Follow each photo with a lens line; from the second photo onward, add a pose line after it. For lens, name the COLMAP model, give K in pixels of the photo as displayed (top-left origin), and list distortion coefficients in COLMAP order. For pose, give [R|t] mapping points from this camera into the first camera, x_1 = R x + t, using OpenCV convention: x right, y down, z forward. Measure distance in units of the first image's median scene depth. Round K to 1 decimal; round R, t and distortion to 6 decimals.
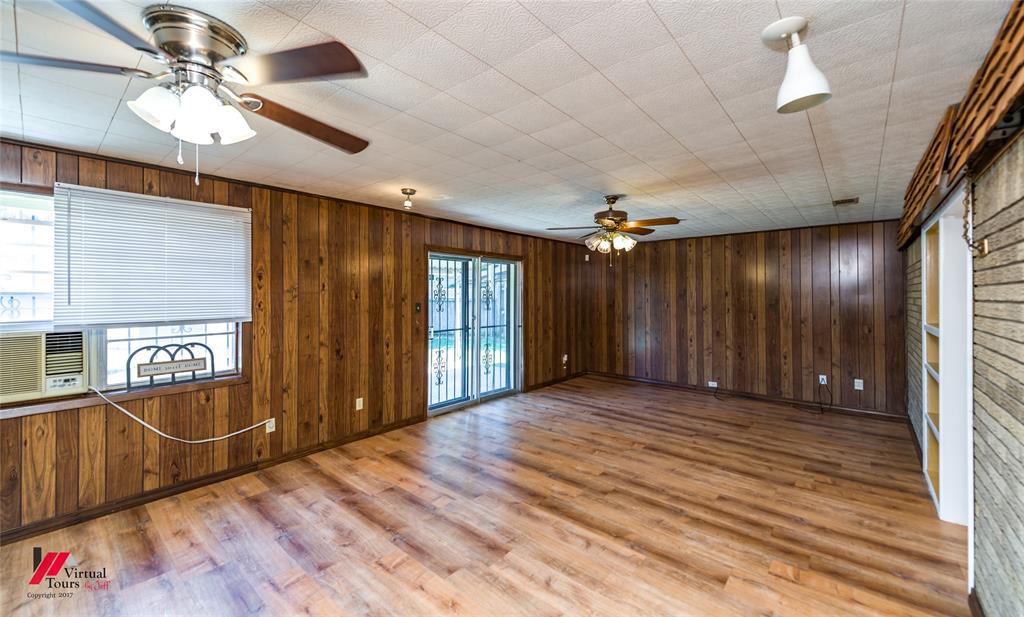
lens RADIAL K [[415.7, 0, 509.0], [0, 415.7, 292.9], [0, 0, 1]] dist [0.011821, 0.000000]
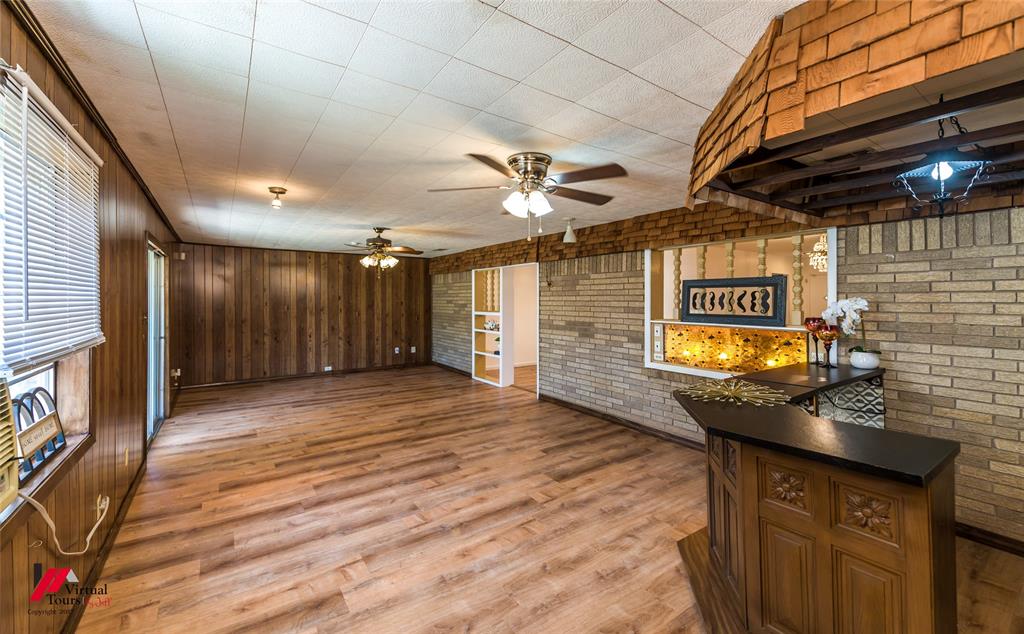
lens RADIAL K [[407.8, 0, 512.0], [0, 407.8, 317.0], [0, 0, 1]] dist [-0.000263, -0.000108]
pose [[0.251916, -0.046192, 0.966646, -0.965607], [-0.004371, 0.998796, 0.048868, -0.004635], [-0.967739, -0.016536, 0.251411, 0.238382]]
